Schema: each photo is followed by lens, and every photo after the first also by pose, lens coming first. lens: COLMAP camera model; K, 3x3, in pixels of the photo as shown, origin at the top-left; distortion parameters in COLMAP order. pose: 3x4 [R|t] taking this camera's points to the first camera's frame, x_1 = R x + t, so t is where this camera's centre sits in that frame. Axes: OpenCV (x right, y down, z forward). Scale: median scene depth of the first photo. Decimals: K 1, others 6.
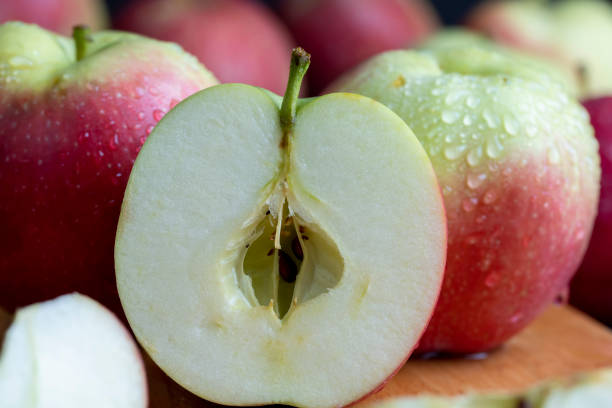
lens RADIAL K [[2050.8, 0, 305.5], [0, 2050.8, 200.3], [0, 0, 1]] dist [0.068792, 0.000000]
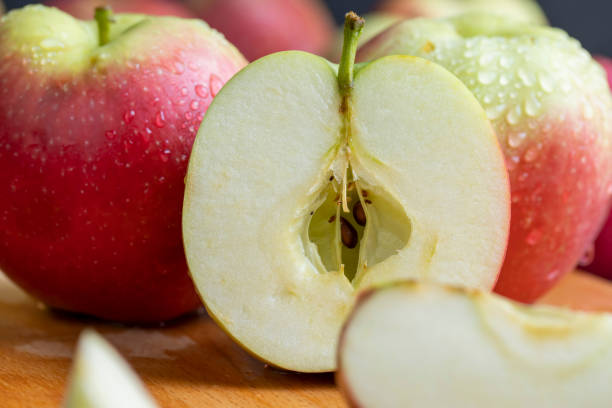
lens RADIAL K [[2050.8, 0, 307.0], [0, 2050.8, 207.6], [0, 0, 1]] dist [0.068792, 0.000000]
pose [[0.991334, -0.057349, 0.118190, -0.142551], [0.058496, 0.998268, -0.006251, 0.024741], [-0.117627, 0.013110, 0.992971, 0.009247]]
